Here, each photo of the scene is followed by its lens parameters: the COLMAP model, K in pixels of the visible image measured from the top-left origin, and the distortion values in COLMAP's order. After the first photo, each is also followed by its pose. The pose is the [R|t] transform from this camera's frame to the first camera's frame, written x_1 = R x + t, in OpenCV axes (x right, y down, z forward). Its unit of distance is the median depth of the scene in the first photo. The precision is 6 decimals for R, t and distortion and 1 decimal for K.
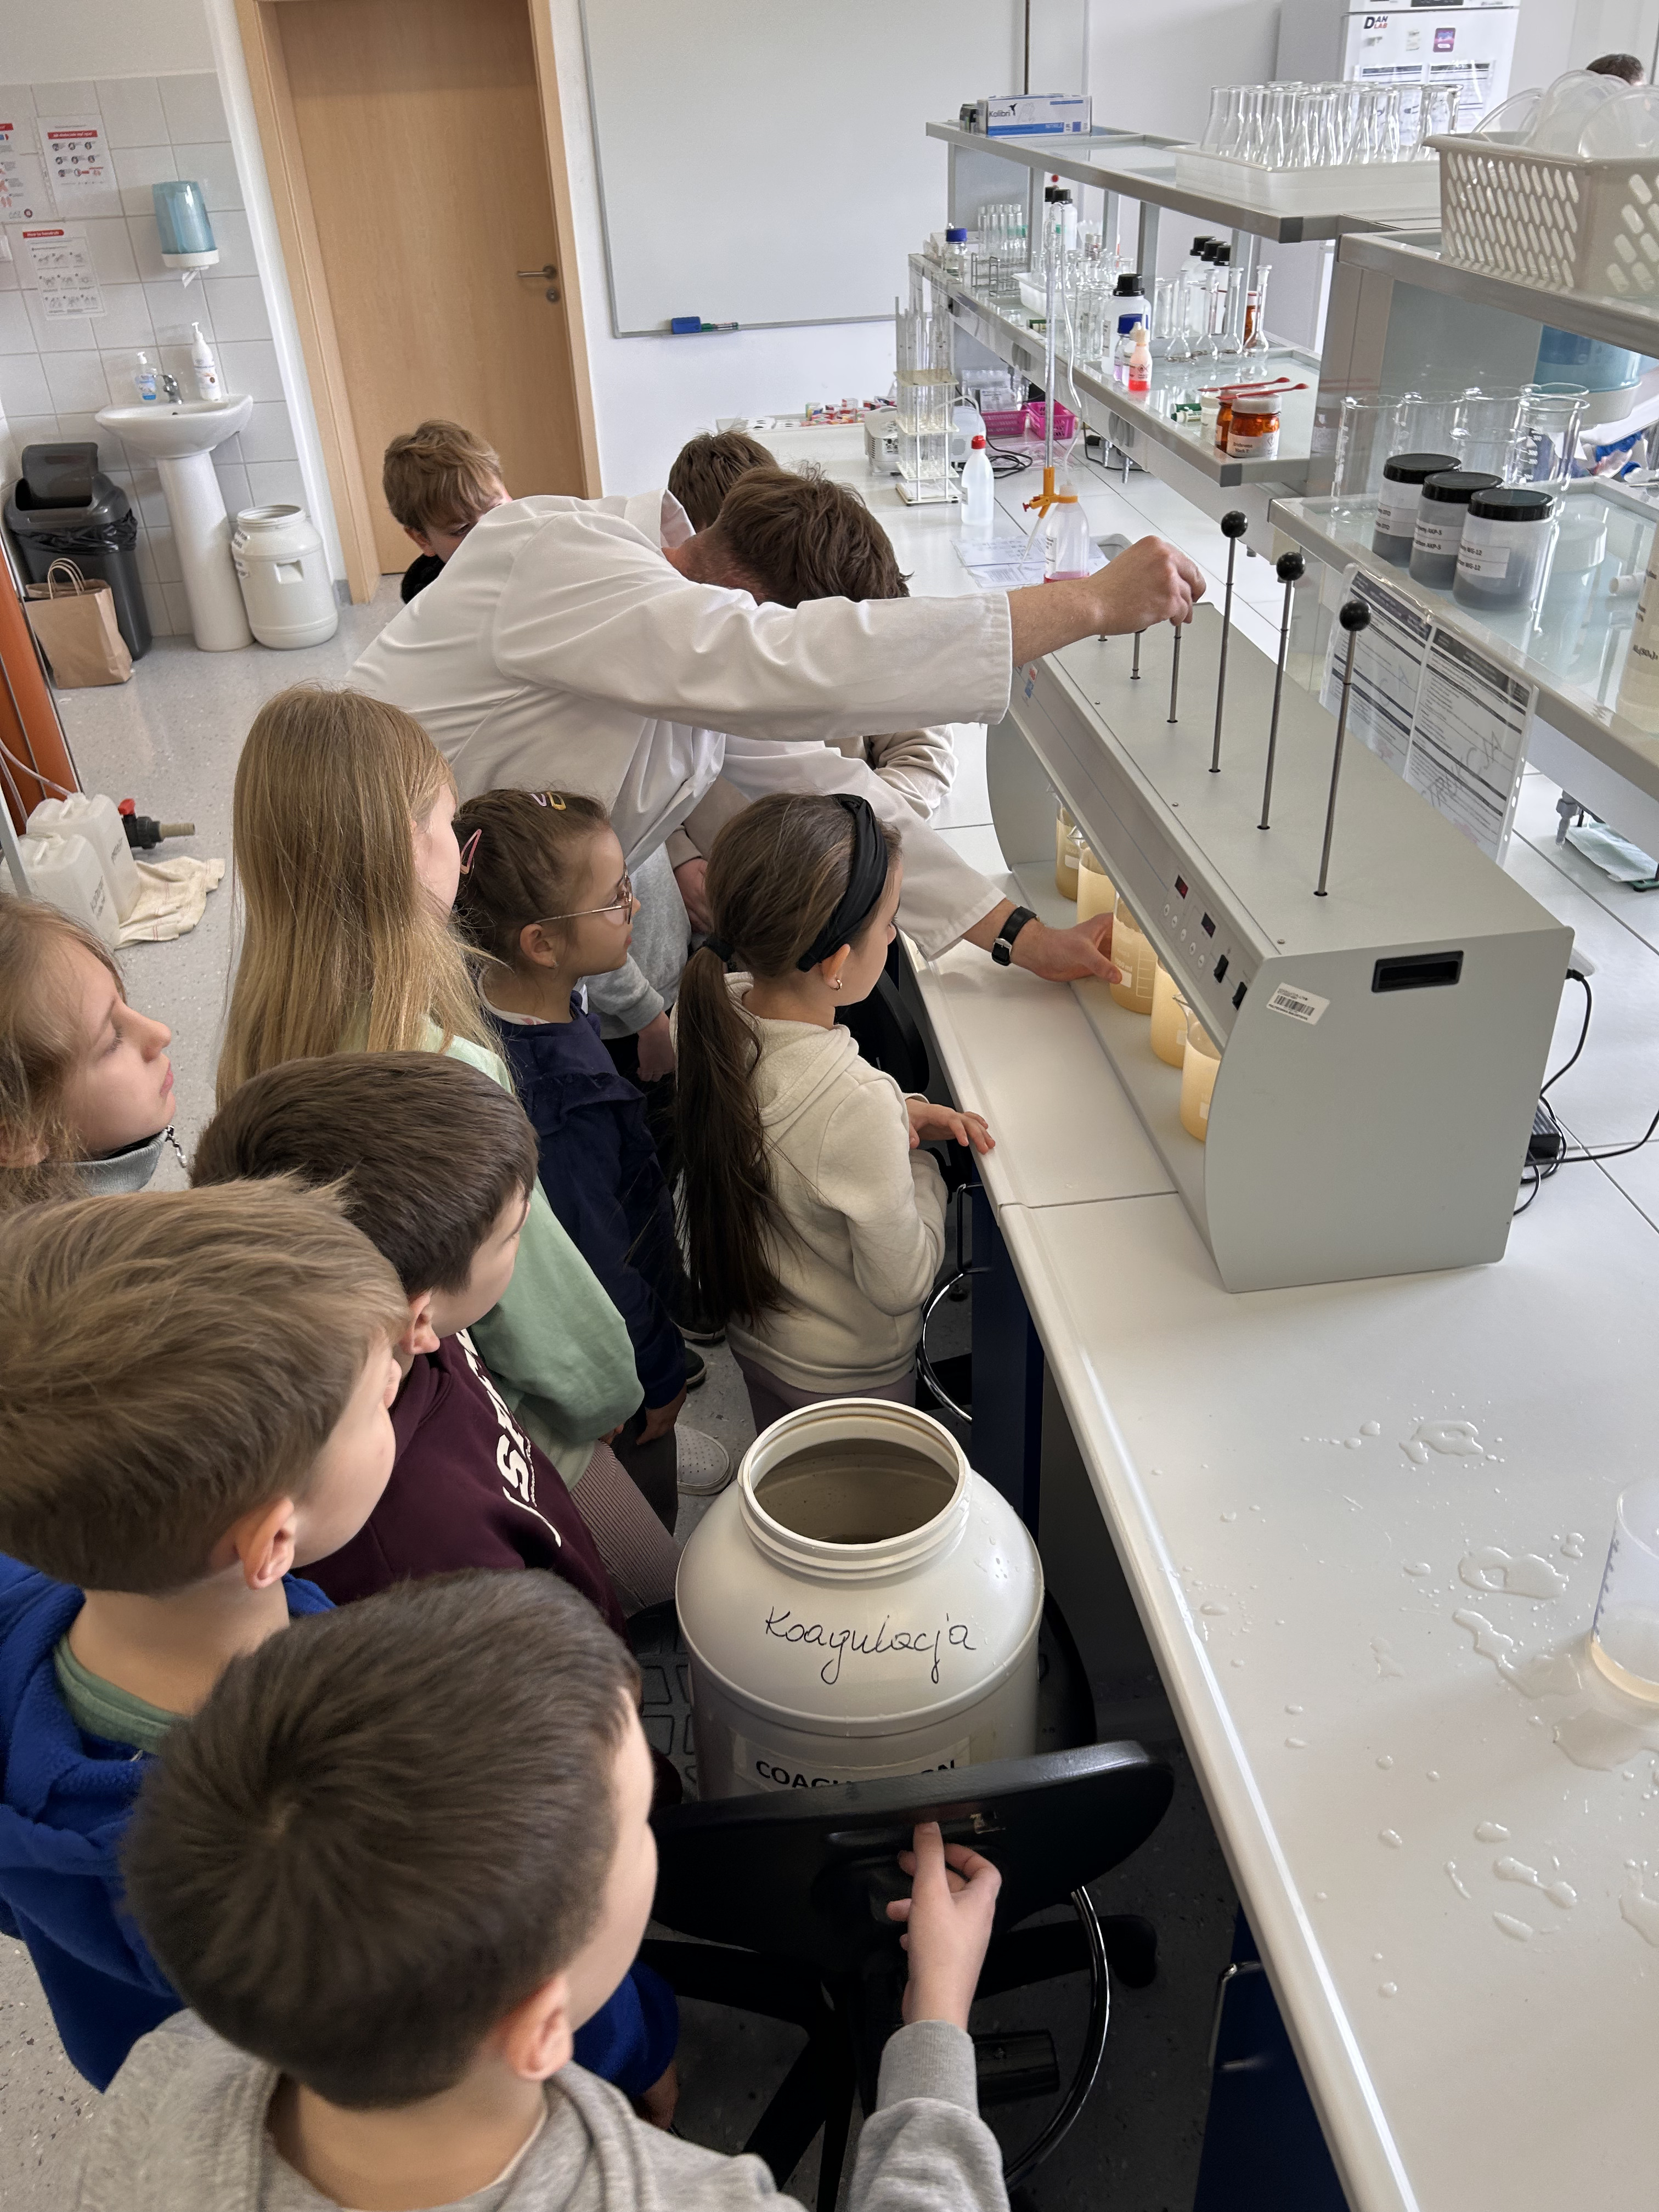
lens RADIAL K [[1676.1, 0, 843.2], [0, 1676.1, 1120.0], [0, 0, 1]] dist [0.036620, -0.041475]
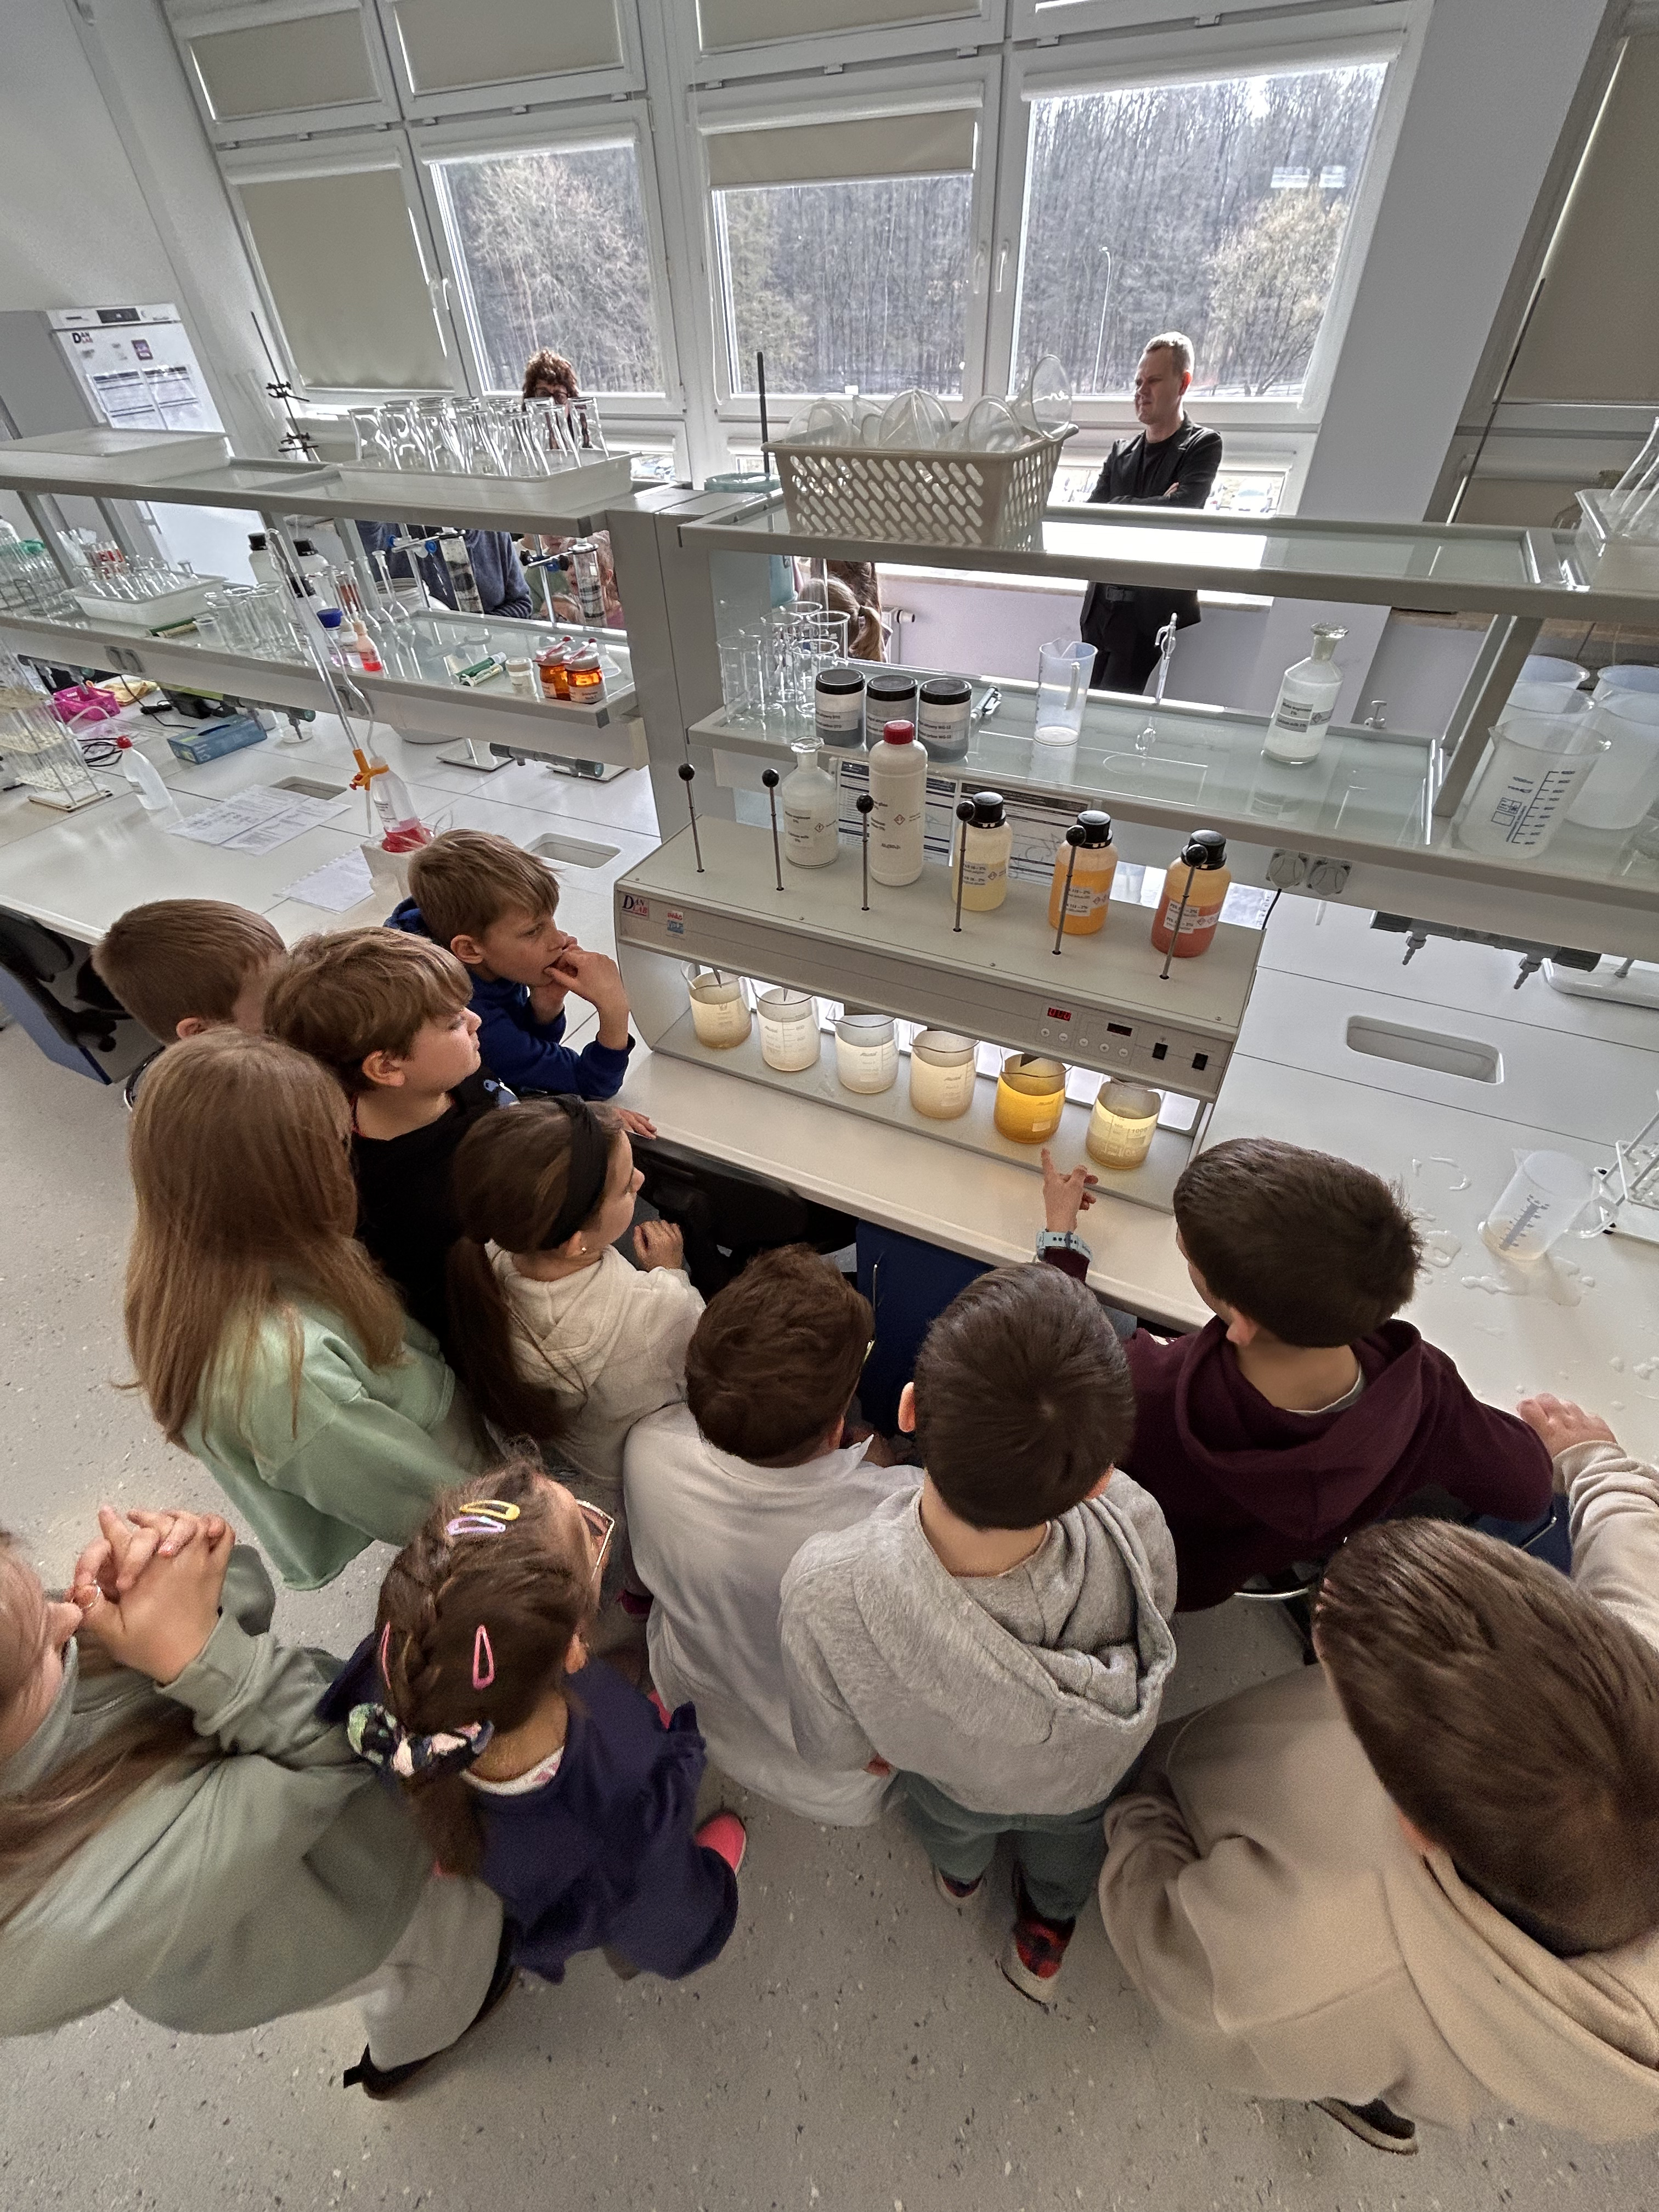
lens RADIAL K [[898.2, 0, 821.1], [0, 898.2, 1096.0], [0, 0, 1]] dist [-0.001066, 0.000418]
pose [[0.550525, -0.555496, 0.623175, -0.365473], [0.466426, 0.823770, 0.322257, -0.362976], [-0.692365, 0.113254, 0.712604, 0.516757]]
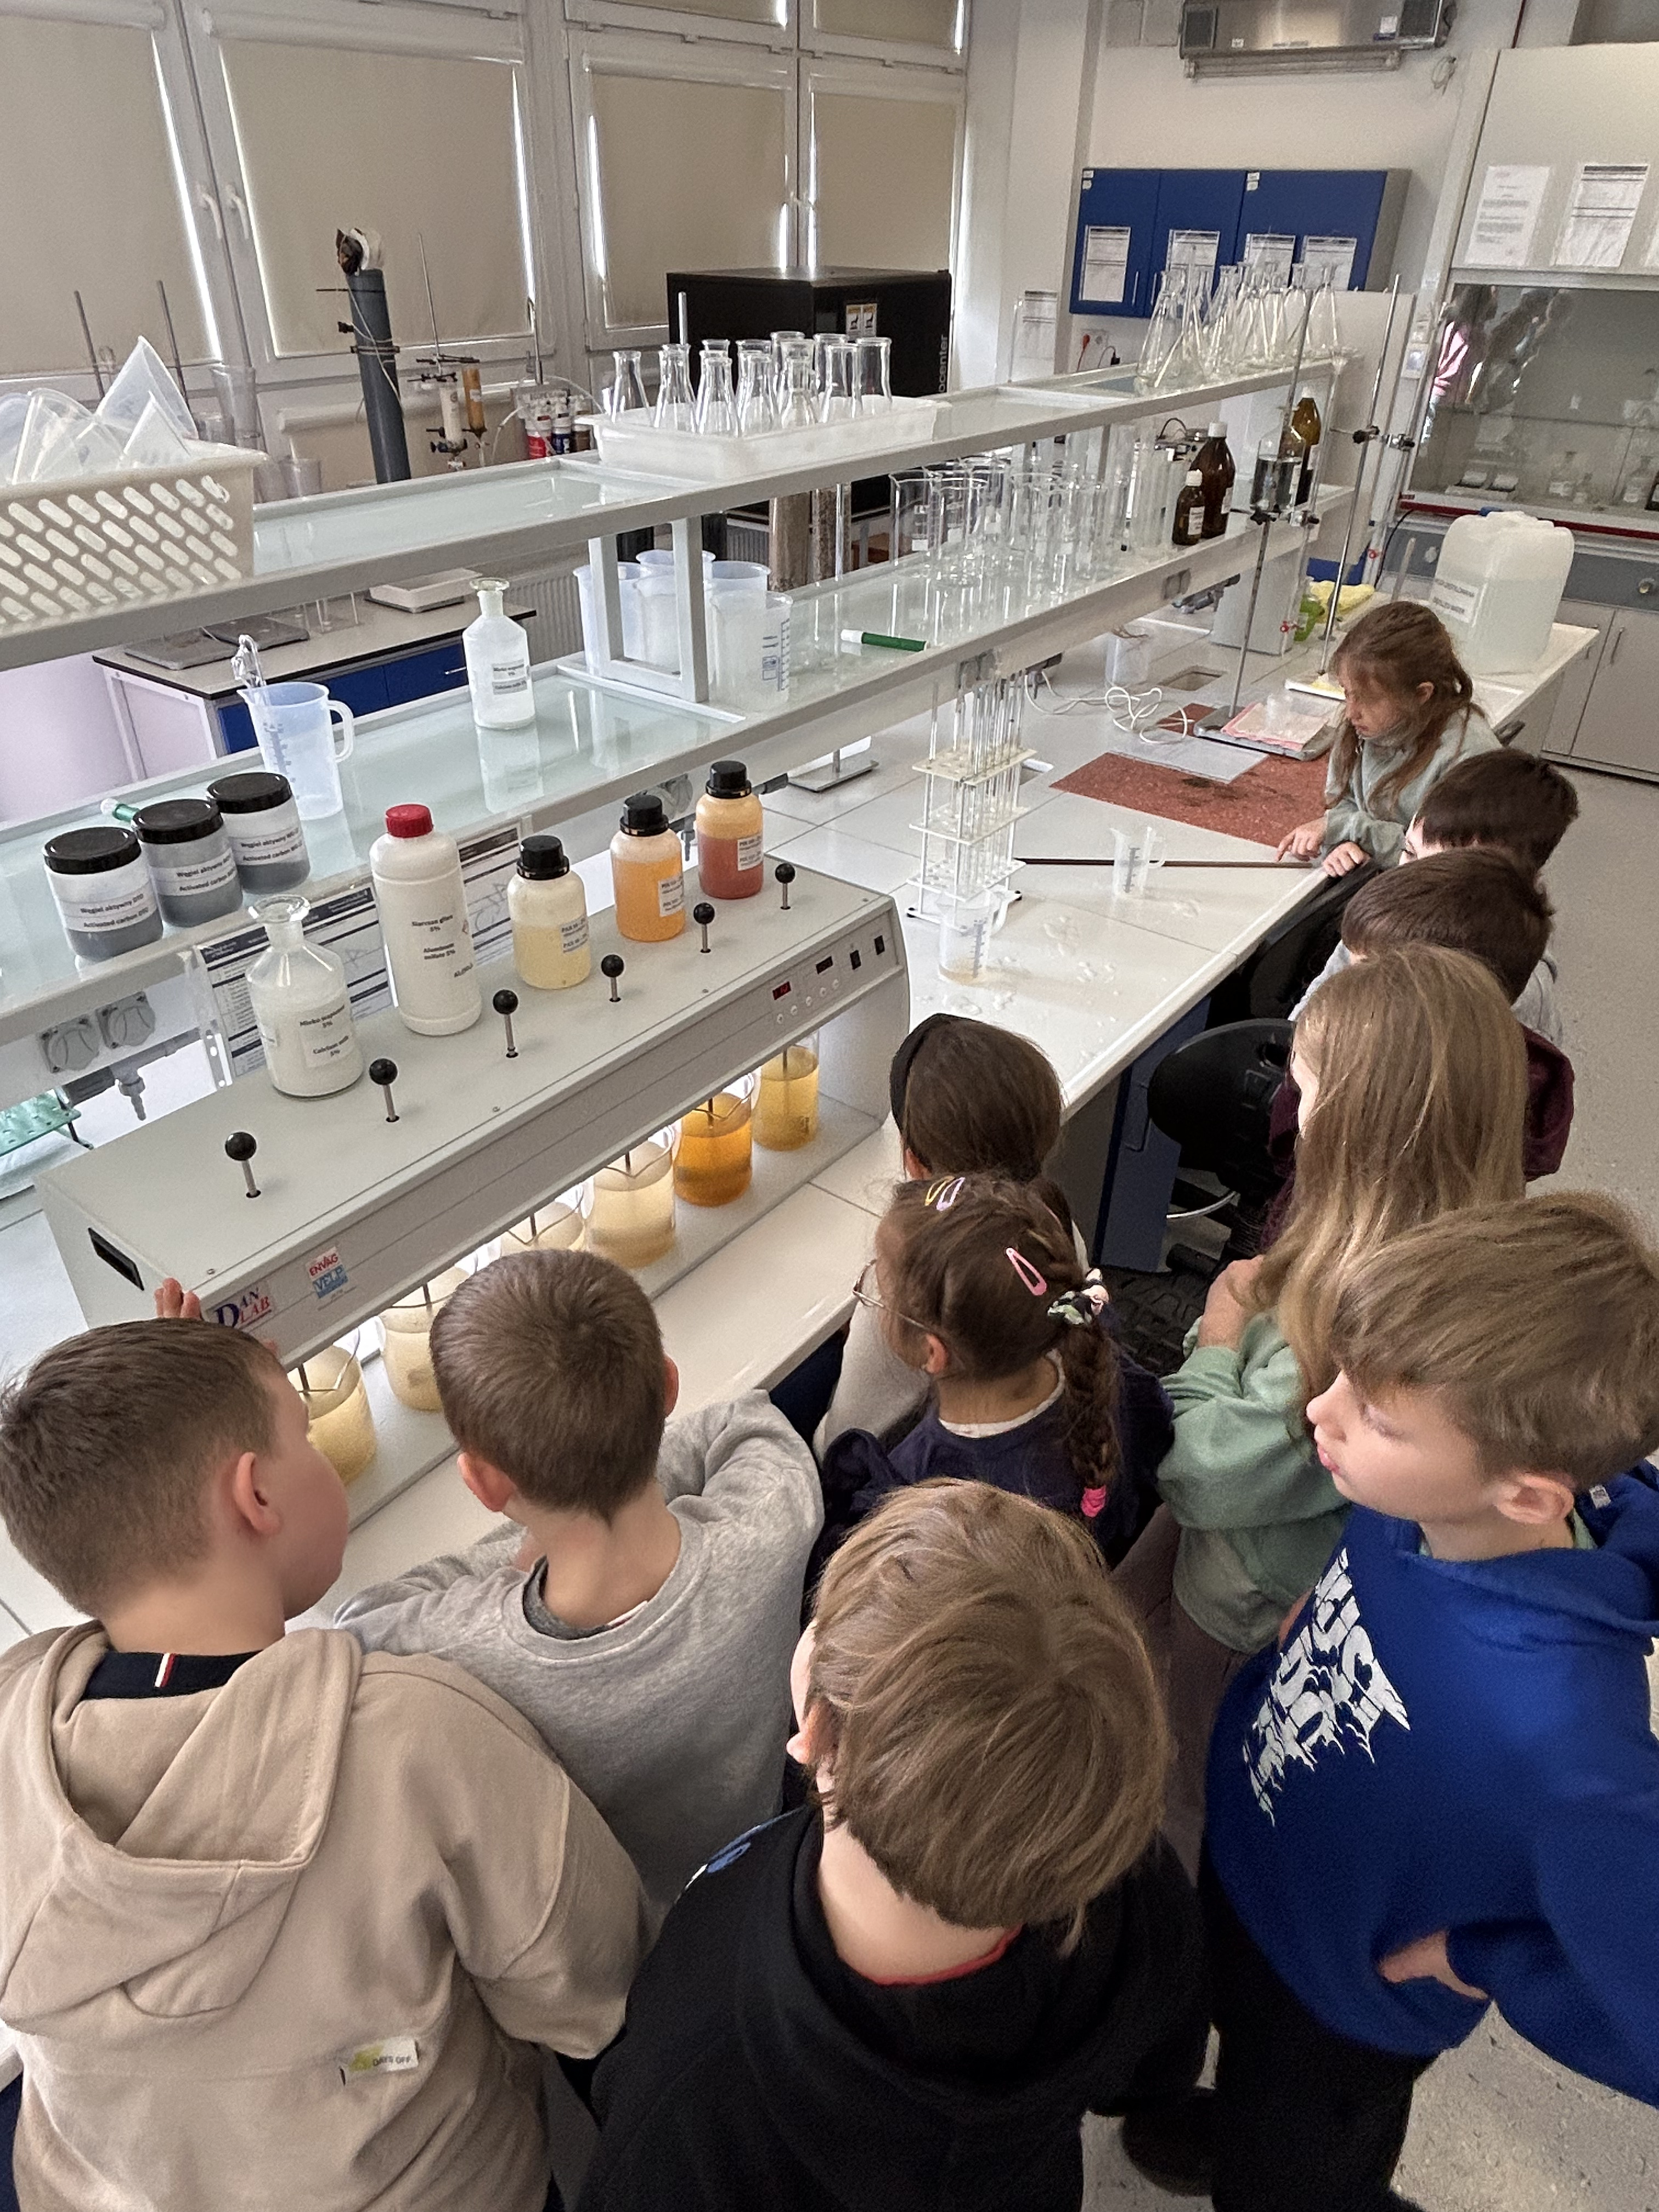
lens RADIAL K [[1331.3, 0, 851.6], [0, 1331.3, 1096.1], [0, 0, 1]] dist [-0.038360, 0.002122]
pose [[-0.718253, -0.365025, 0.592343, -0.376916], [0.387706, 0.496946, 0.776356, -0.716996], [-0.577752, 0.787275, -0.215411, 1.064288]]
